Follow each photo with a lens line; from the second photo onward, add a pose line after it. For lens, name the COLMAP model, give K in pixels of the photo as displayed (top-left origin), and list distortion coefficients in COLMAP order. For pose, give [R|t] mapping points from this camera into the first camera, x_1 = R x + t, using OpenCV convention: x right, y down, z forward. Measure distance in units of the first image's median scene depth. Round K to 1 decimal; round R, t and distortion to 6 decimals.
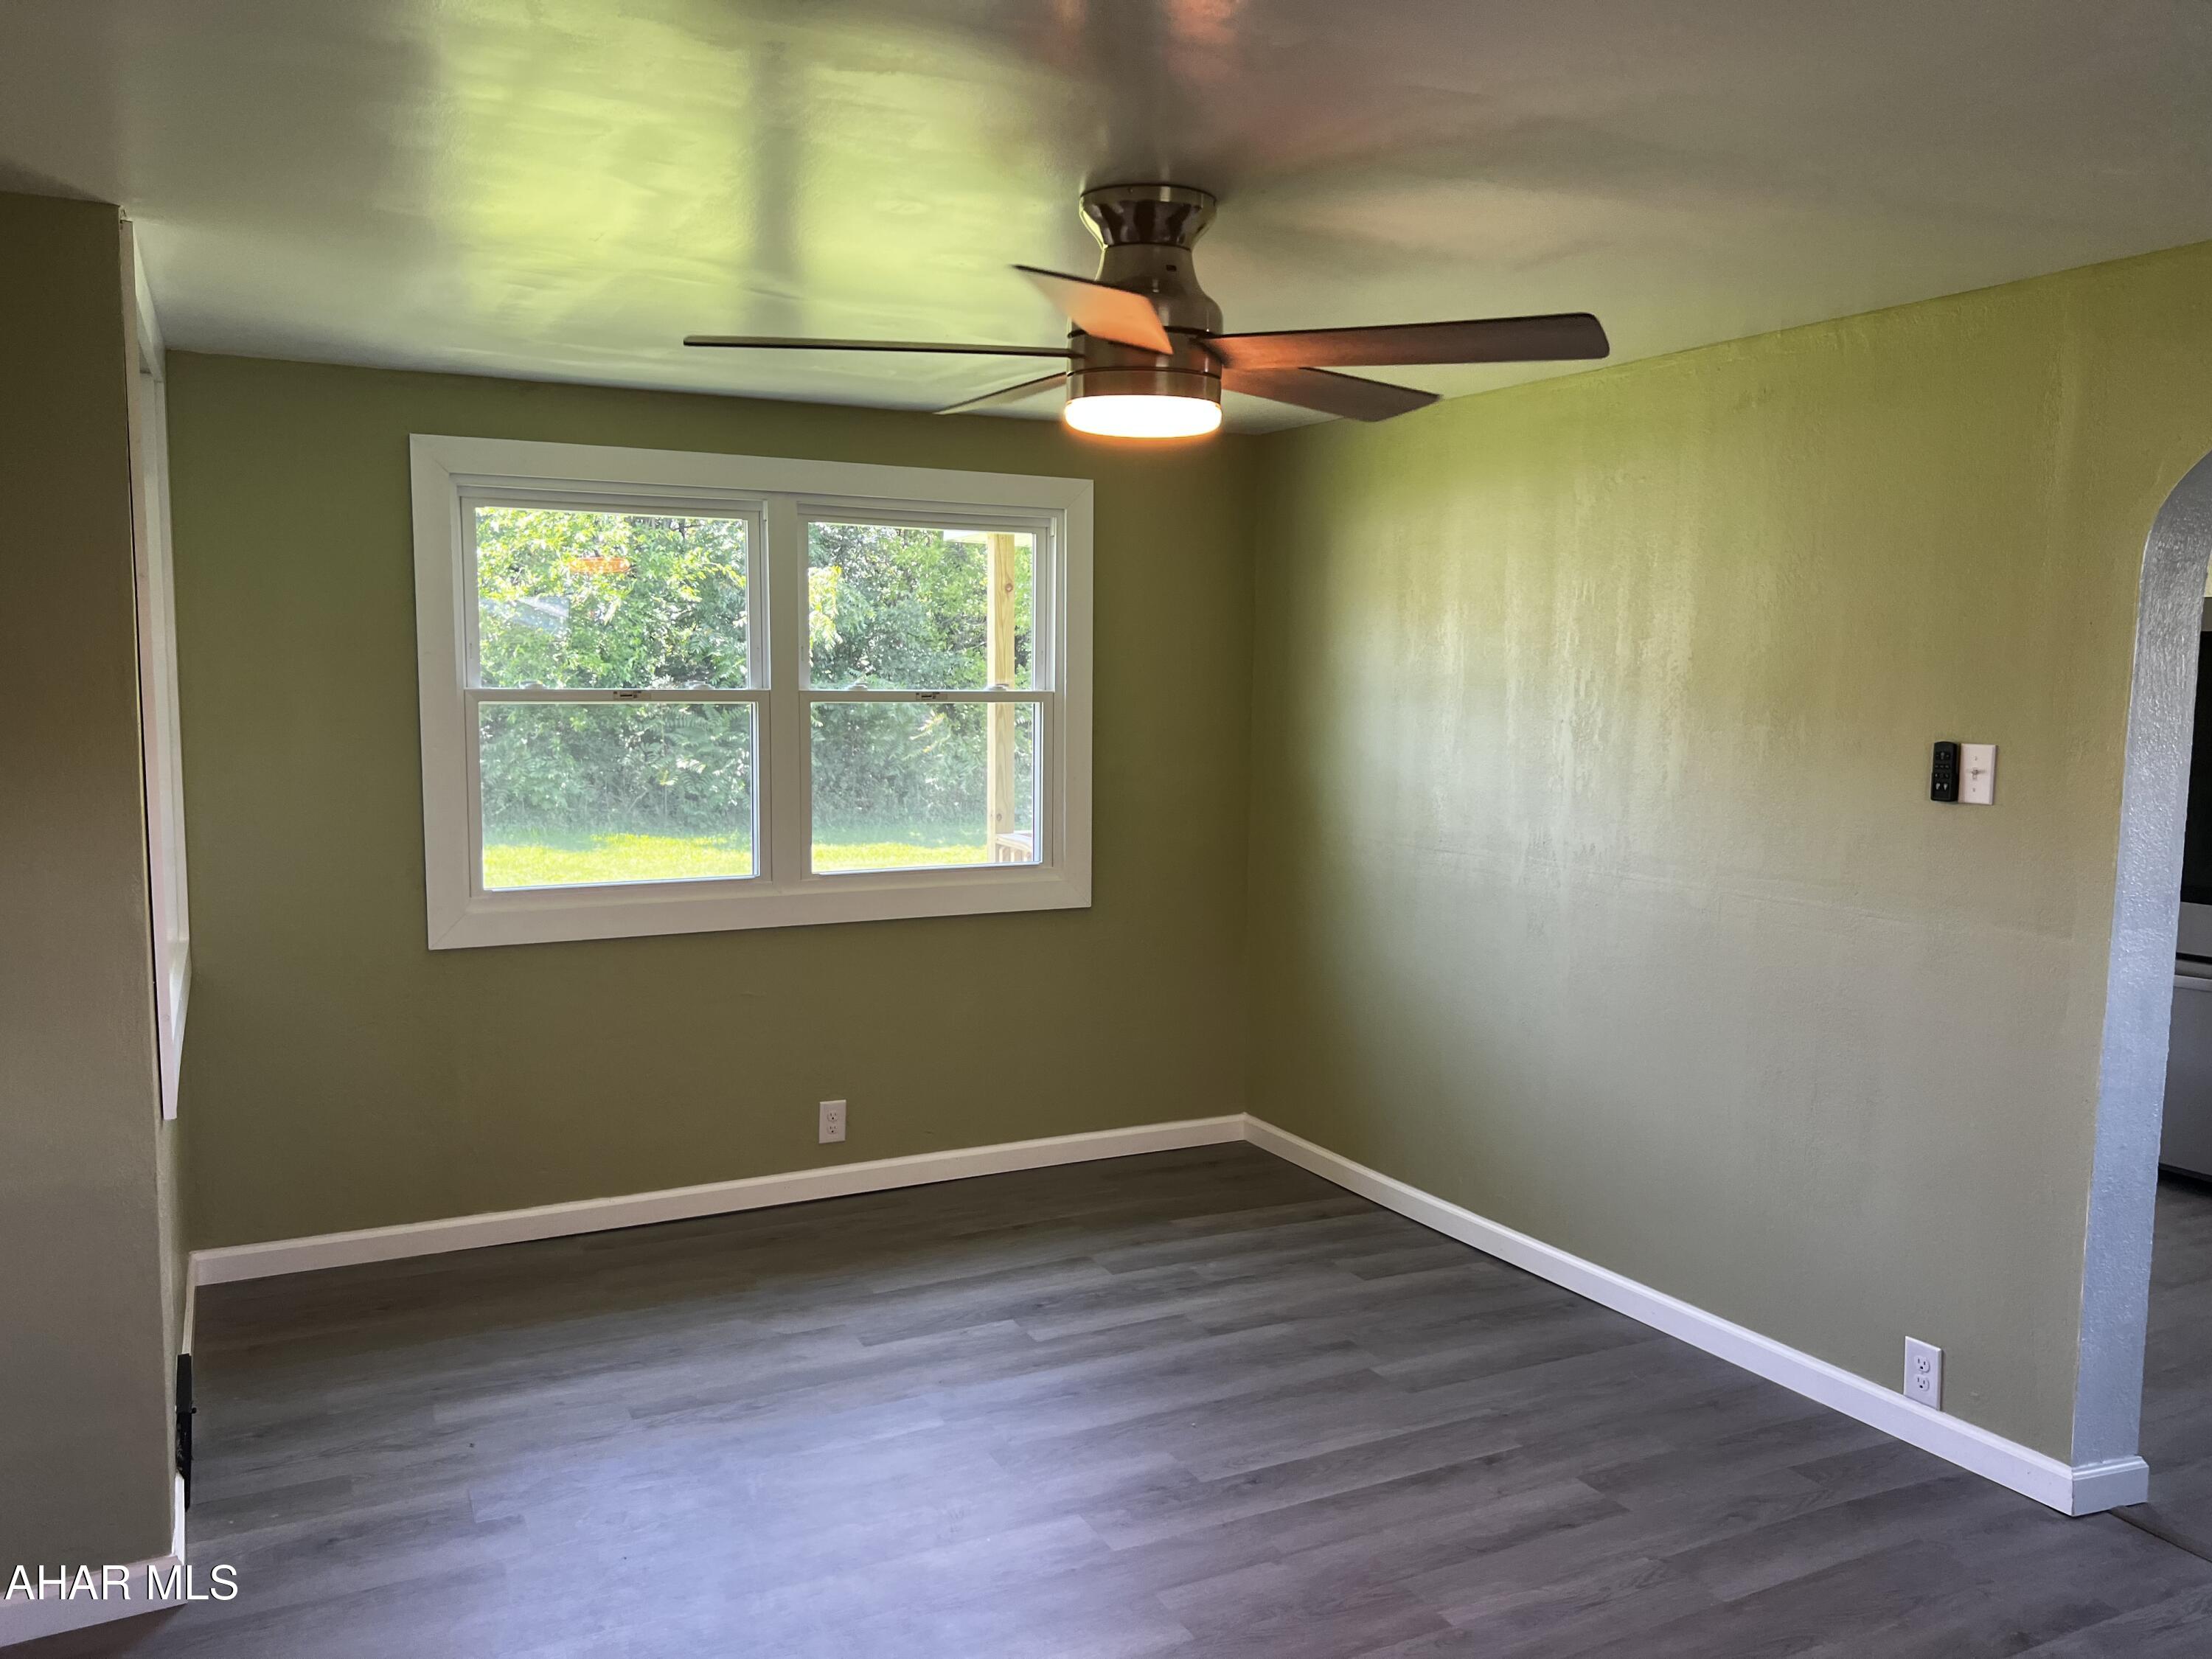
lens RADIAL K [[1656.0, 0, 1115.8], [0, 1656.0, 821.7], [0, 0, 1]] dist [0.069242, -0.090031]
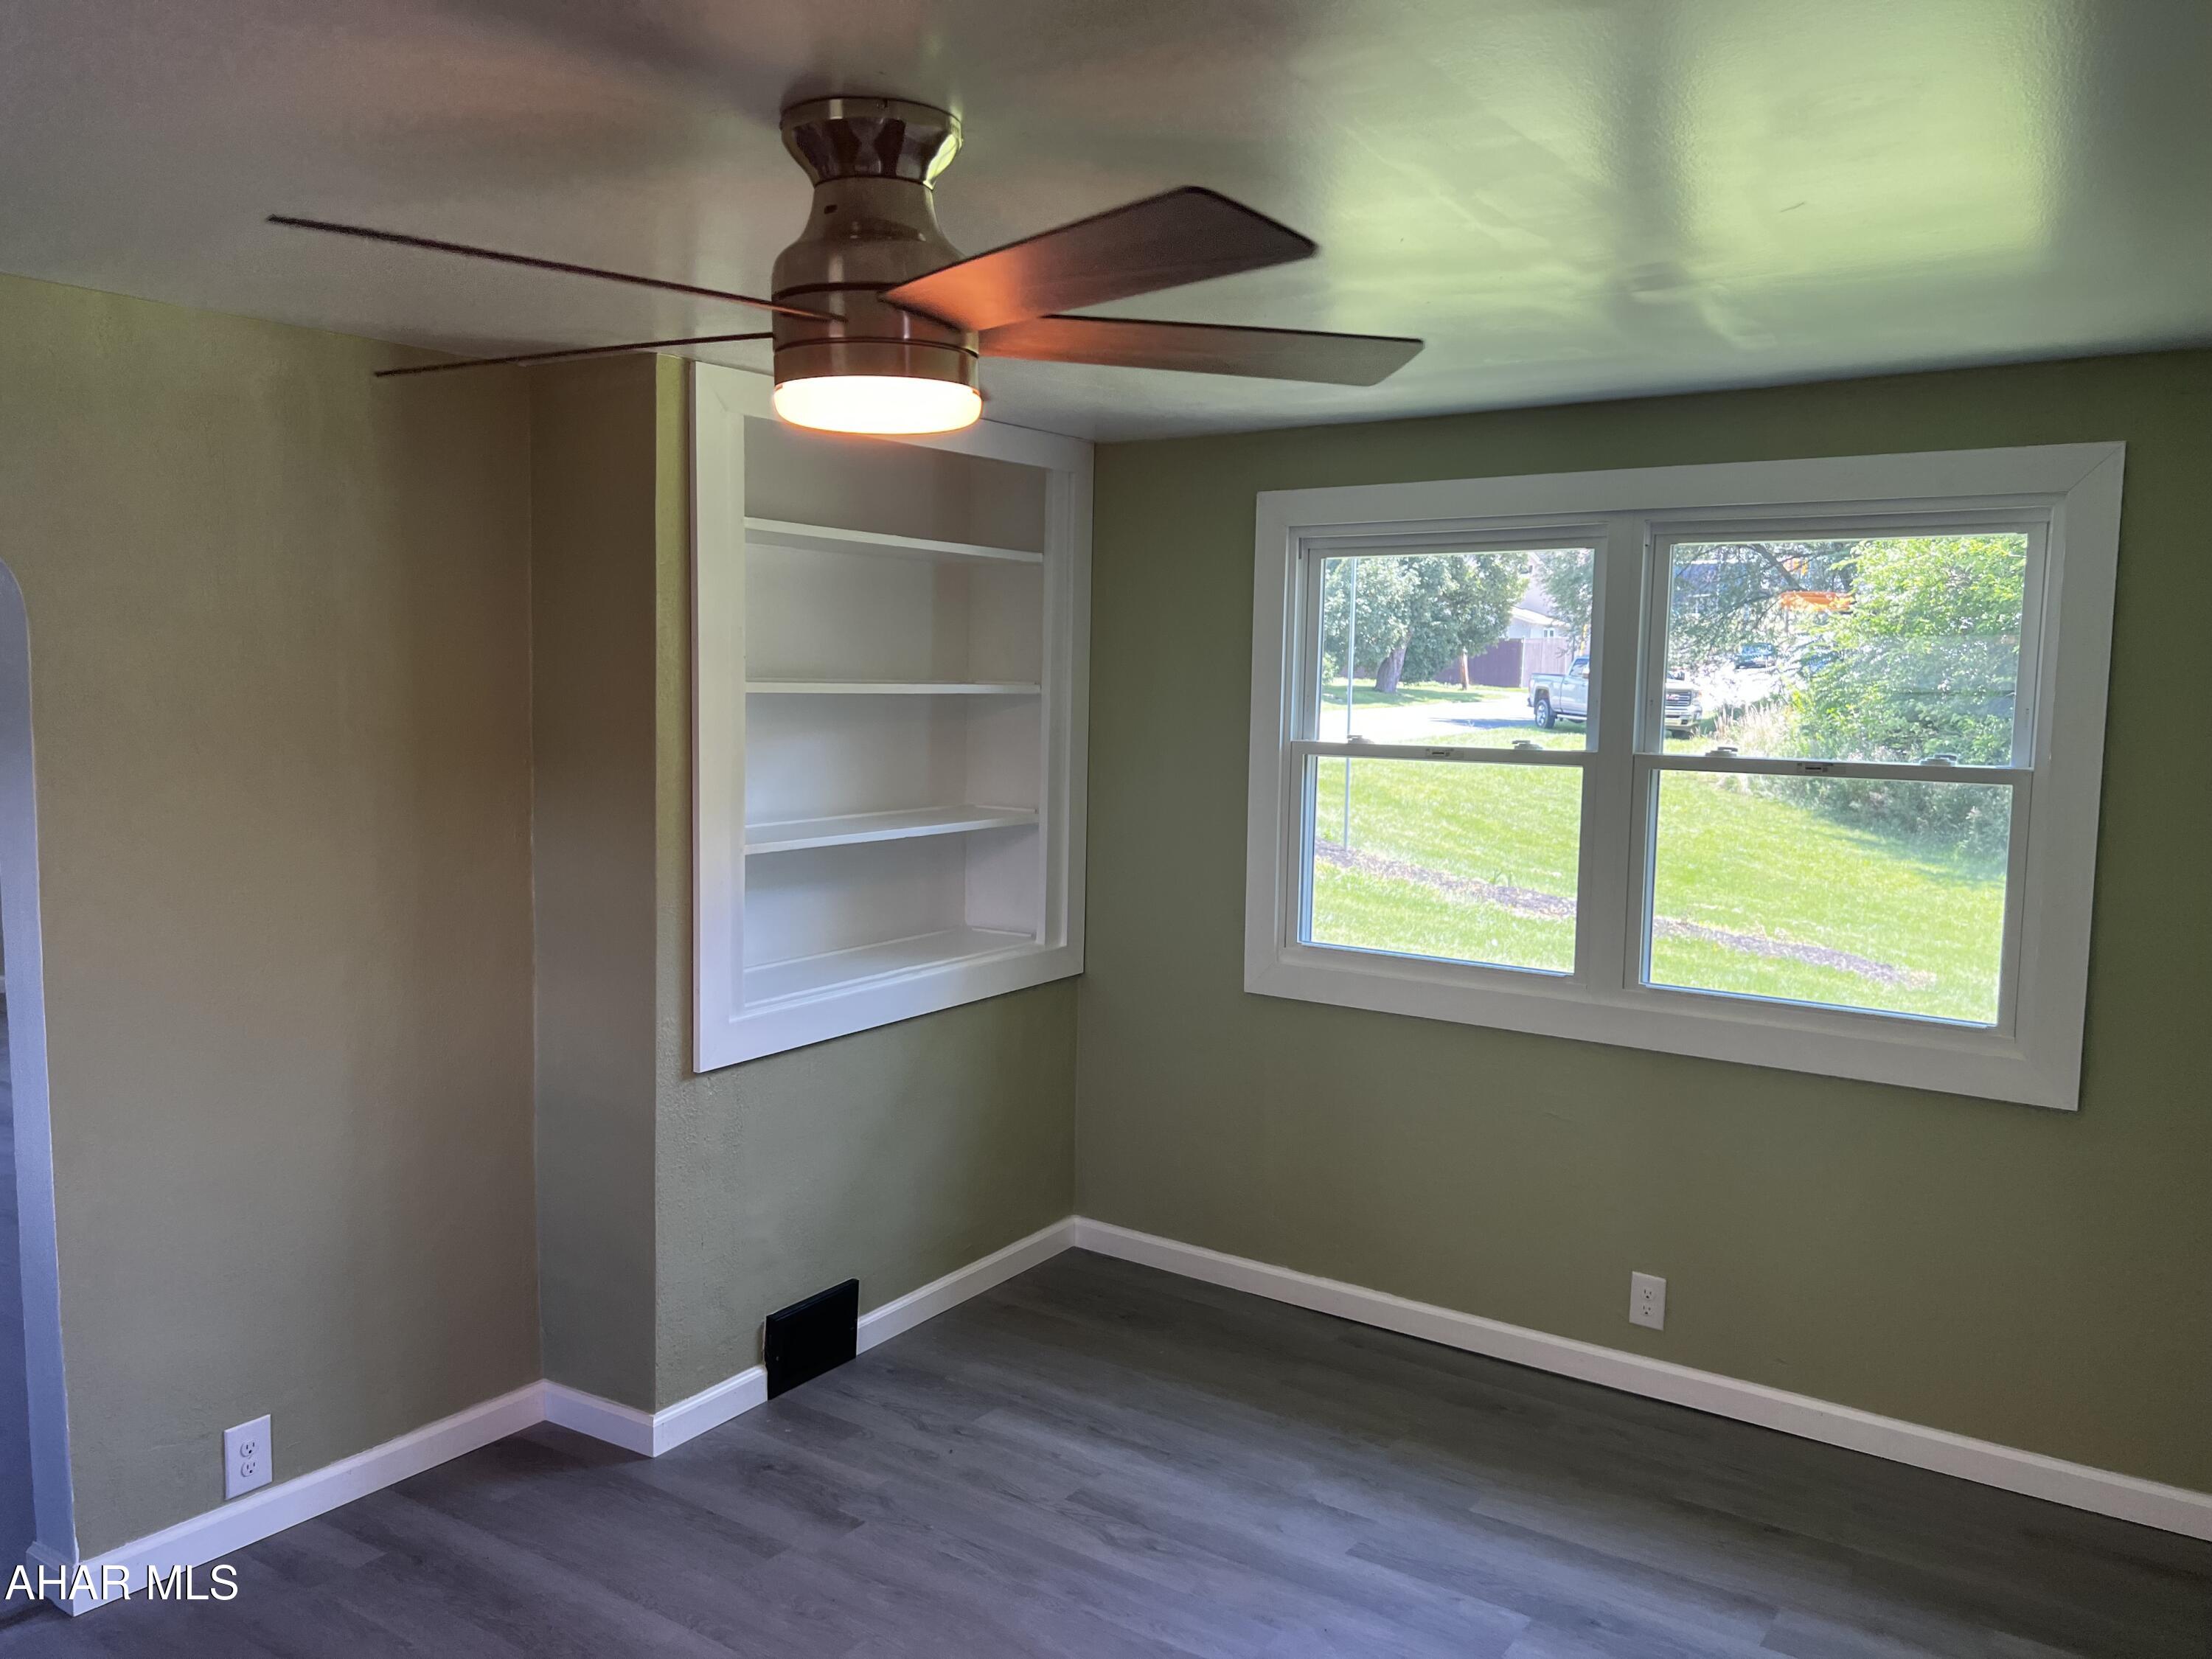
lens RADIAL K [[1677.8, 0, 1137.0], [0, 1677.8, 809.7], [0, 0, 1]] dist [0.070191, -0.076930]
pose [[0.504851, 0.070712, -0.860305, 0.439790], [-0.106159, 0.994160, 0.019418, -0.048004], [0.856654, 0.081526, 0.509409, 0.413100]]
